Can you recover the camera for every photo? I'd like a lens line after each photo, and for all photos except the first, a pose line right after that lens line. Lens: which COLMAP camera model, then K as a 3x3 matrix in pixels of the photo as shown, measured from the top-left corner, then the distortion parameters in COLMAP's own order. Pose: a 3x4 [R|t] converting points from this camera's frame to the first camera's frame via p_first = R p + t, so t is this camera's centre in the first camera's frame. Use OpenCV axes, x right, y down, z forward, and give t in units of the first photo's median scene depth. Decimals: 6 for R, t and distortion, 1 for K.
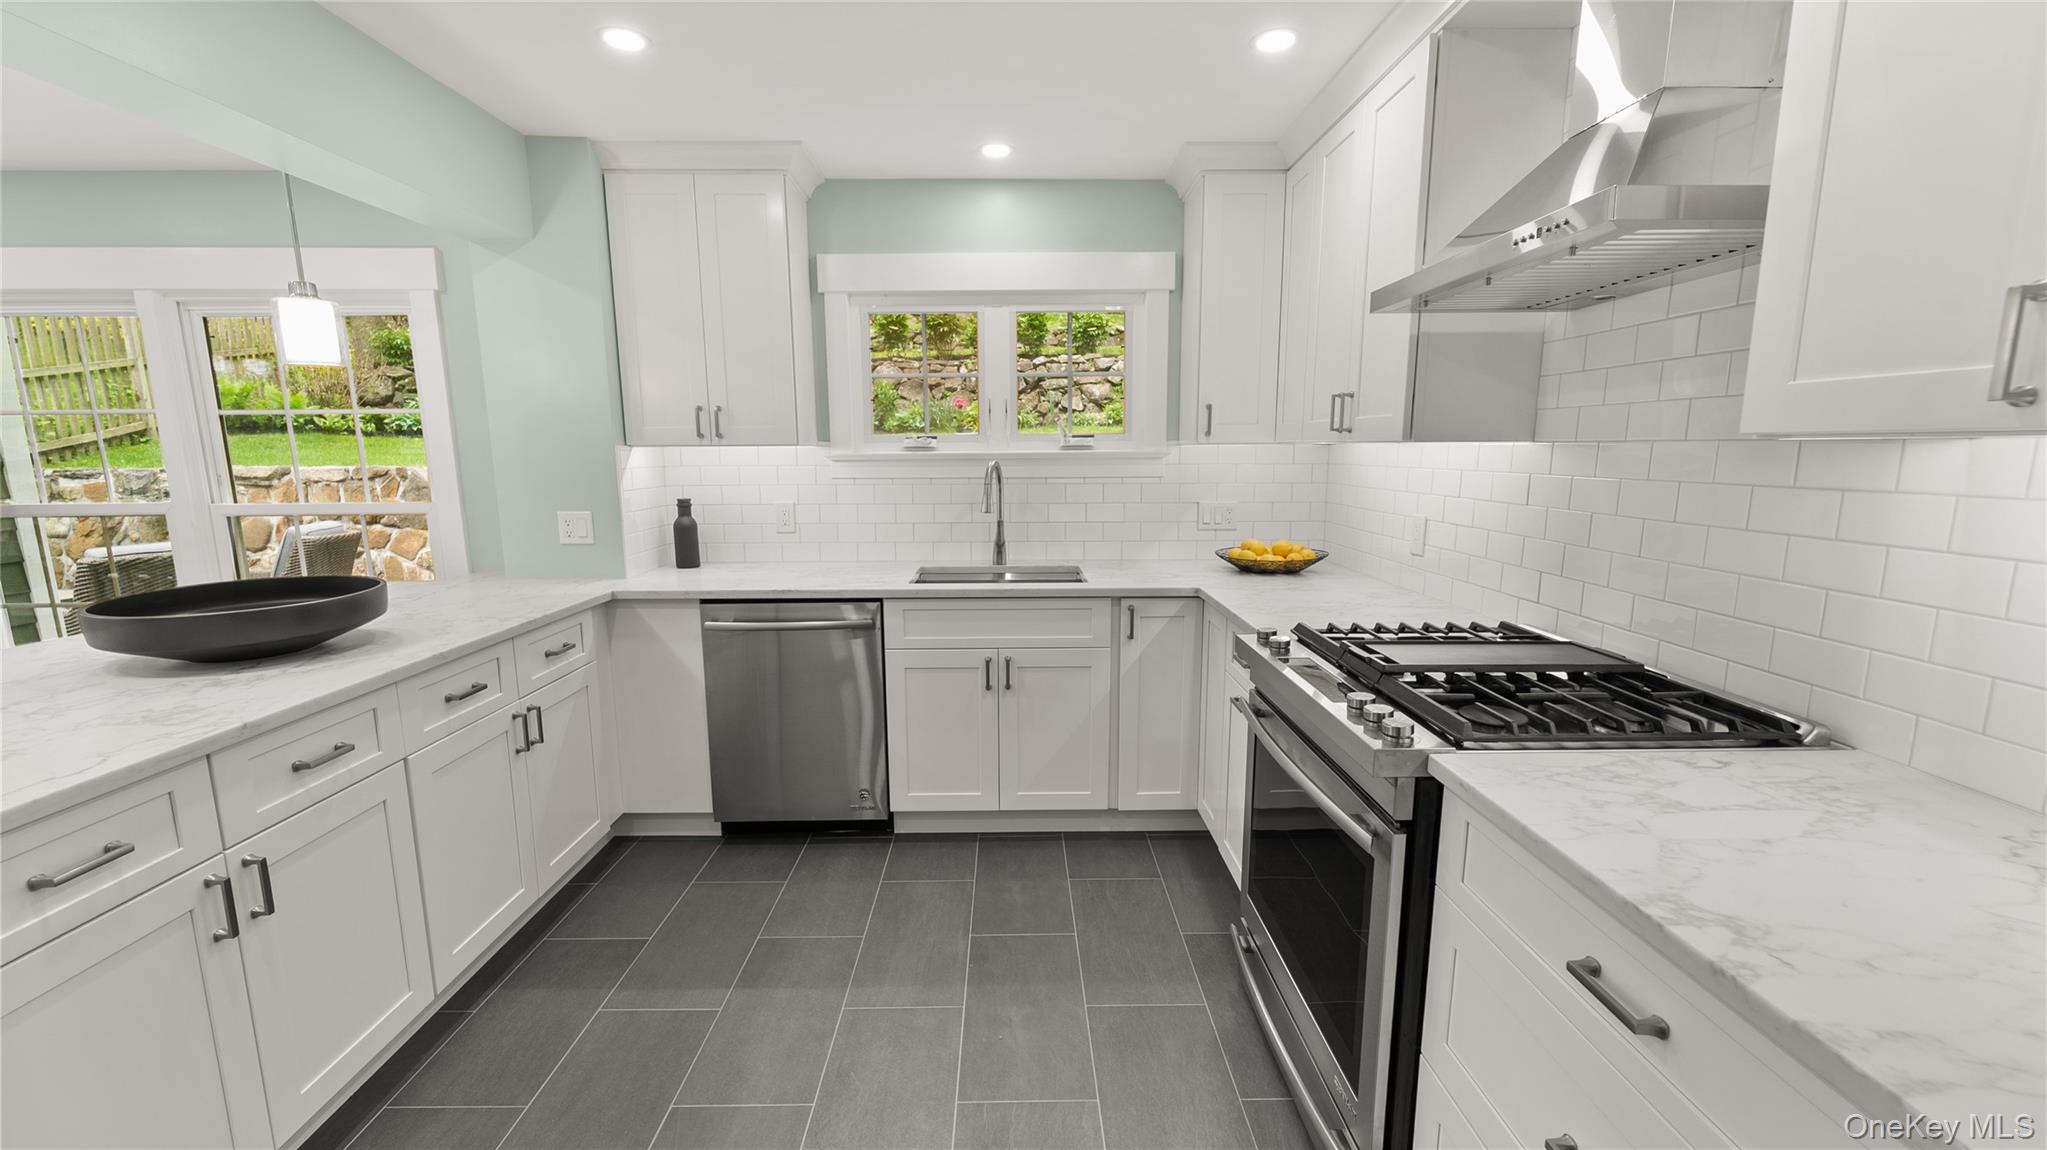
lens RADIAL K [[838.7, 0, 1022.2], [0, 838.7, 585.4], [0, 0, 1]] dist [0.000228, -0.000185]
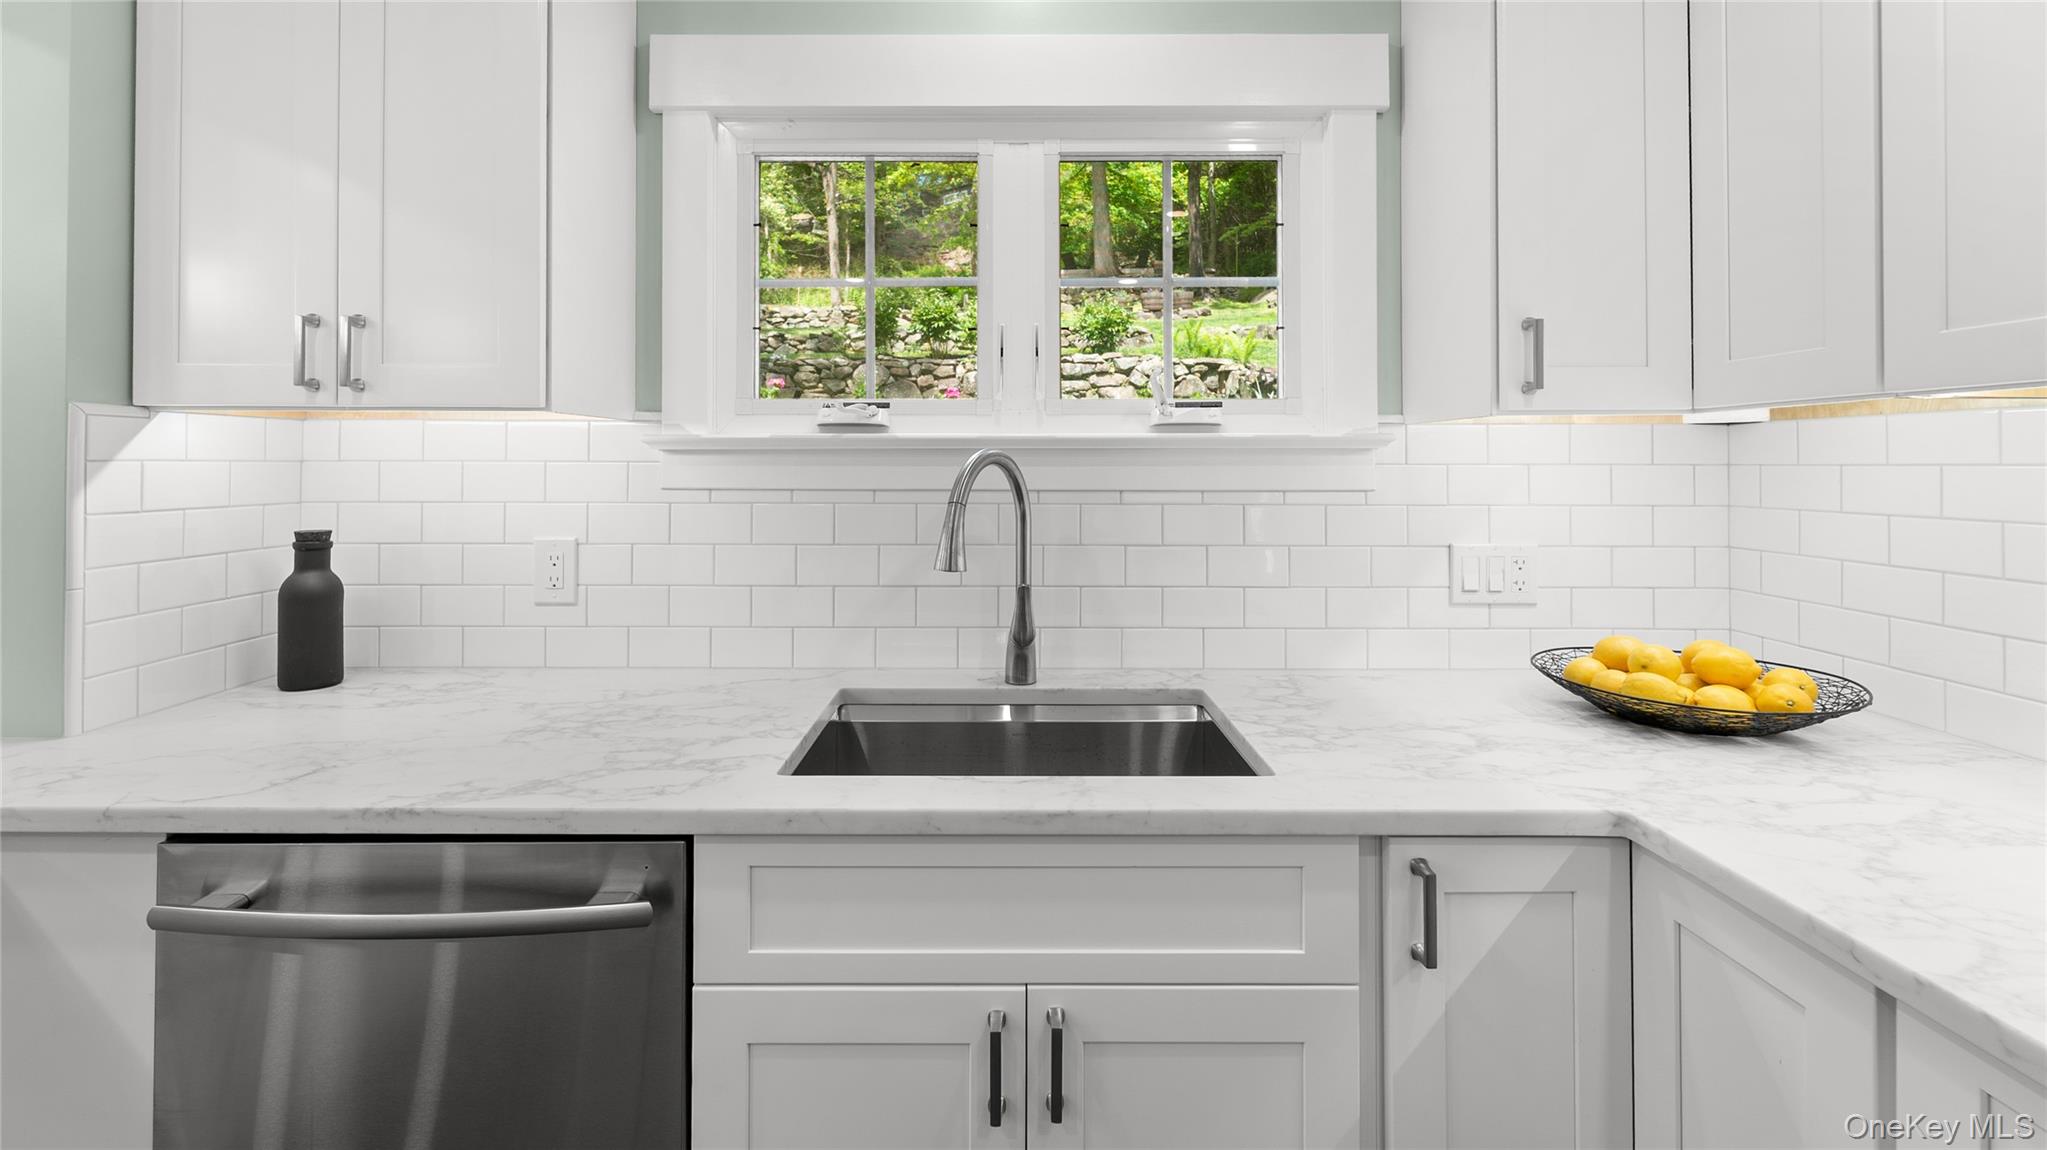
lens RADIAL K [[838.7, 0, 1016.0], [0, 838.7, 459.7], [0, 0, 1]] dist [0.000228, -0.000185]
pose [[0.999961, 0.007728, -0.004306, -0.031512], [-0.008351, 0.985195, -0.171236, -0.071742], [0.002919, 0.171265, 0.985221, 0.592359]]
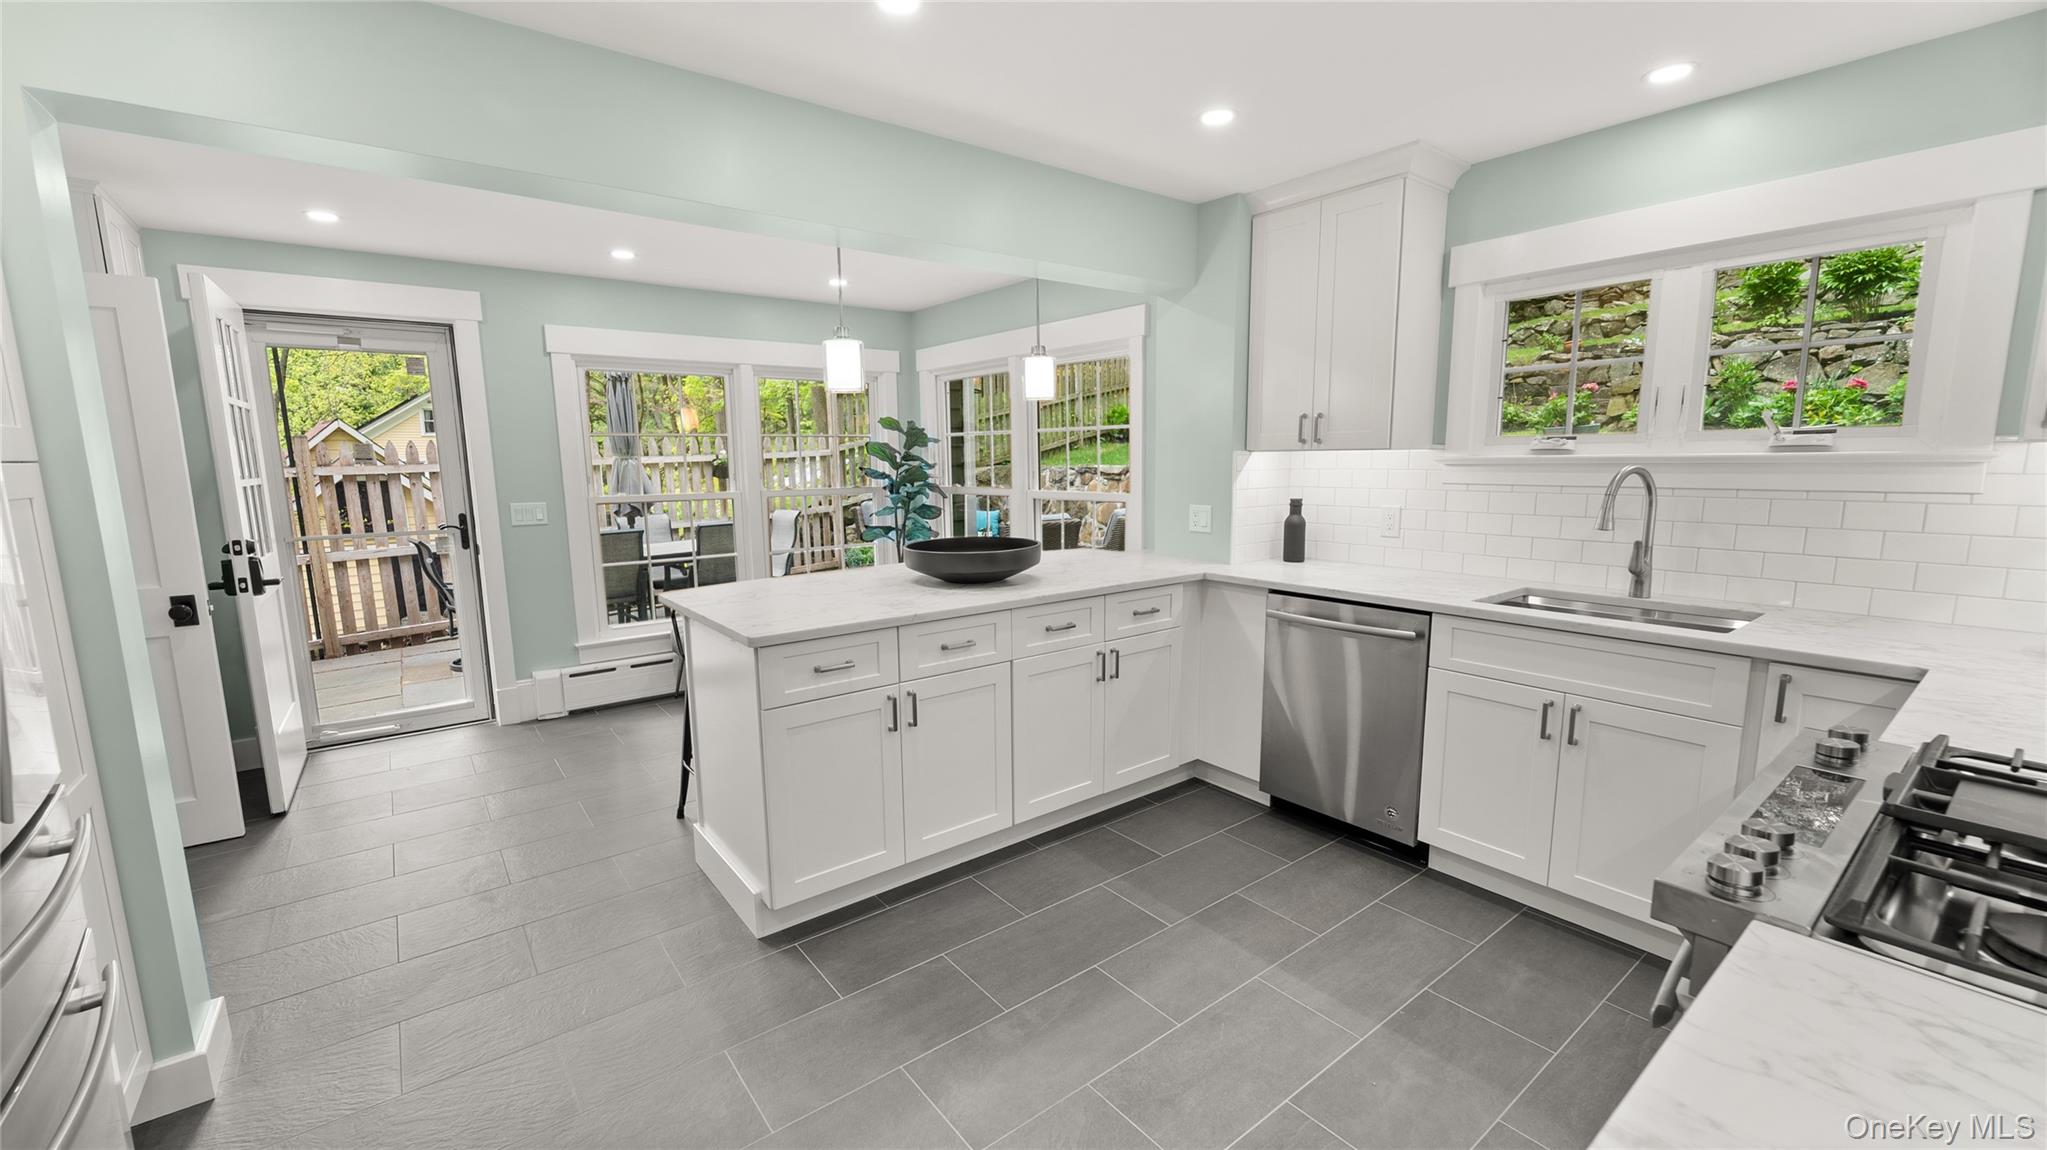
lens RADIAL K [[838.7, 0, 999.1], [0, 838.7, 585.7], [0, 0, 1]] dist [0.000228, -0.000185]
pose [[0.579792, 0.122091, -0.805565, 0.283772], [-0.122786, 0.990510, 0.061748, -0.011316], [0.805459, 0.063111, 0.589281, 0.052874]]
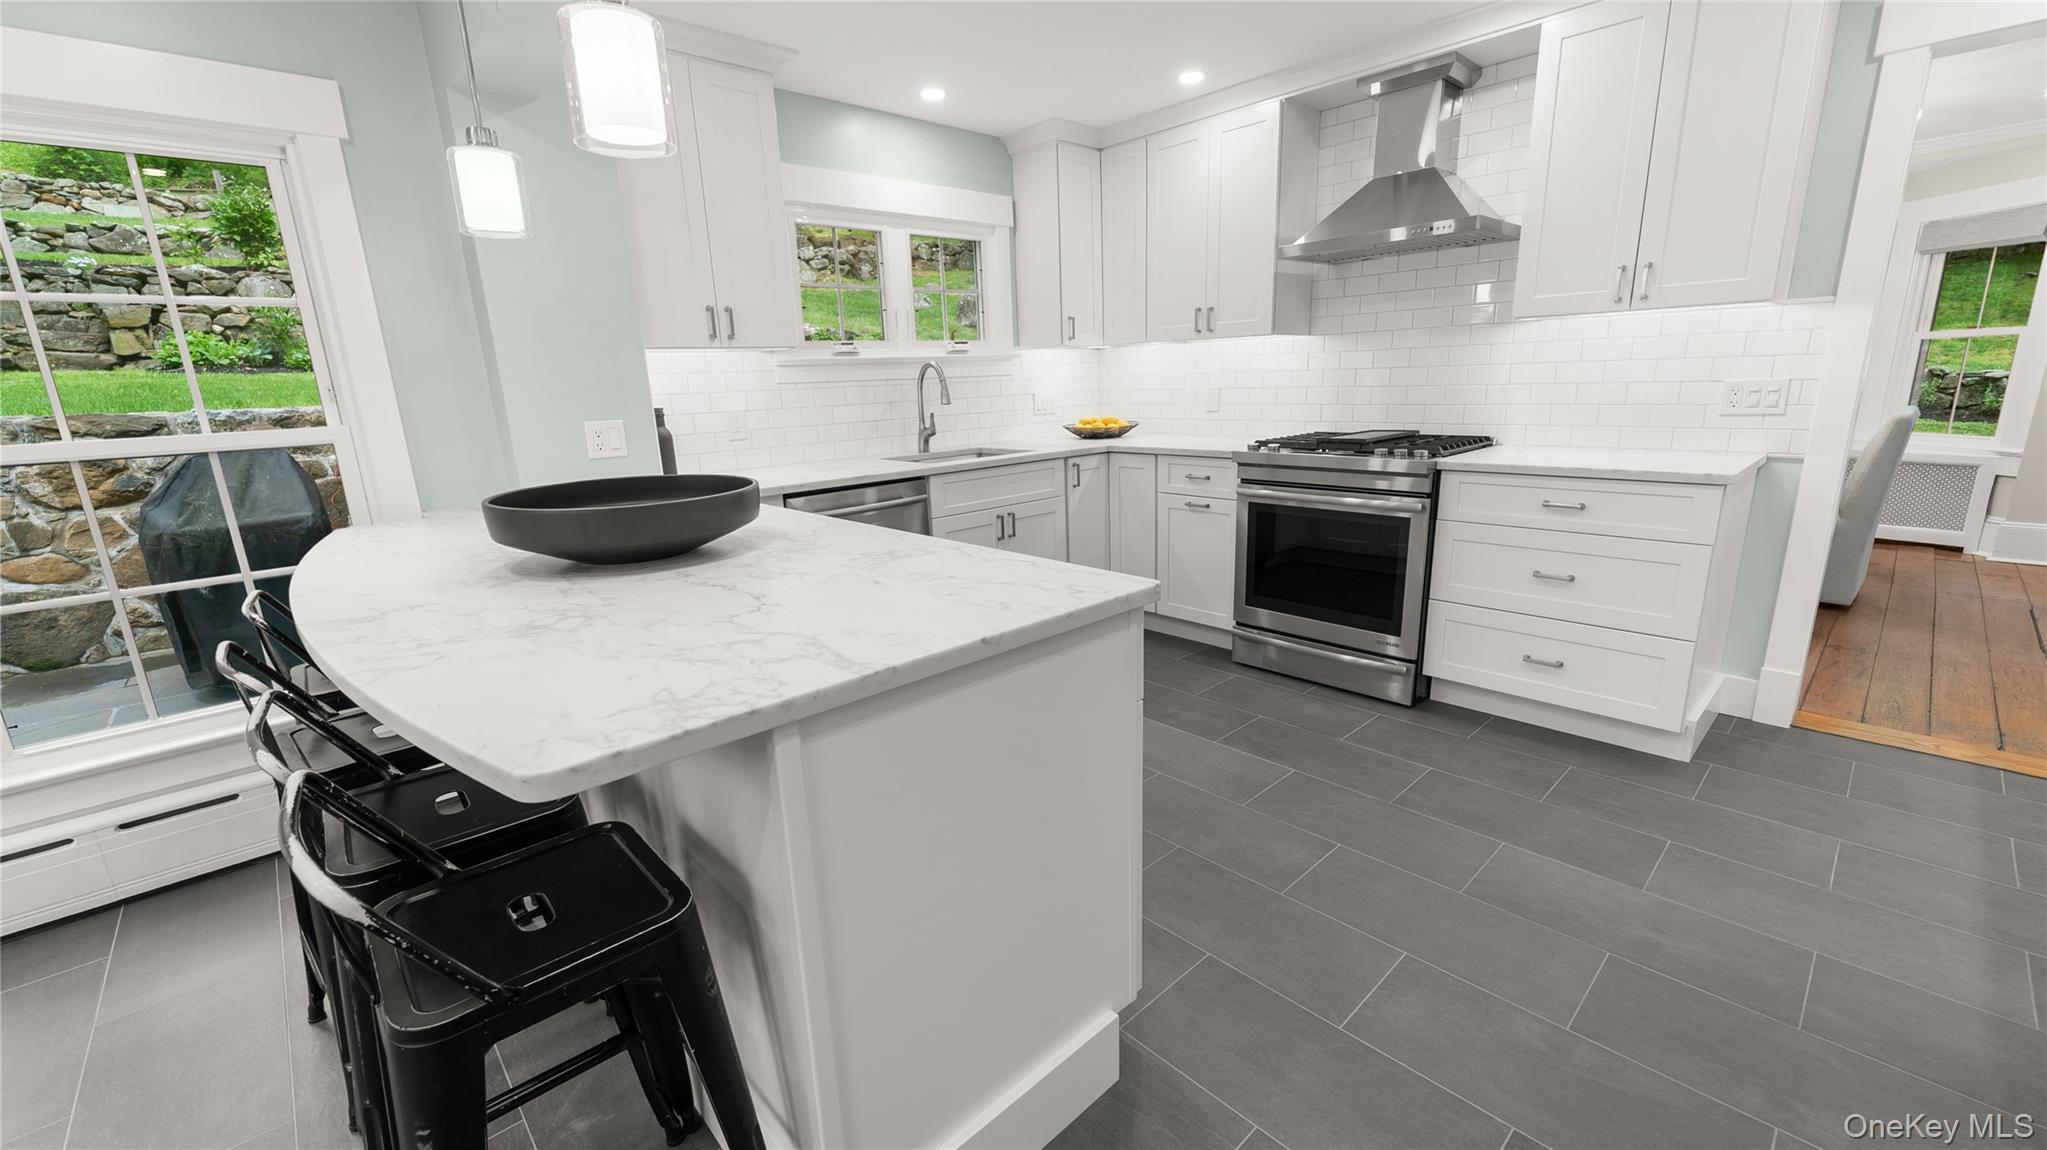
lens RADIAL K [[838.7, 0, 1033.1], [0, 838.7, 574.8], [0, 0, 1]] dist [0.000228, -0.000185]
pose [[0.721295, -0.183497, 0.667879, -0.810603], [0.147220, 0.982851, 0.111040, 0.039191], [-0.676801, 0.018233, 0.735940, 0.035749]]
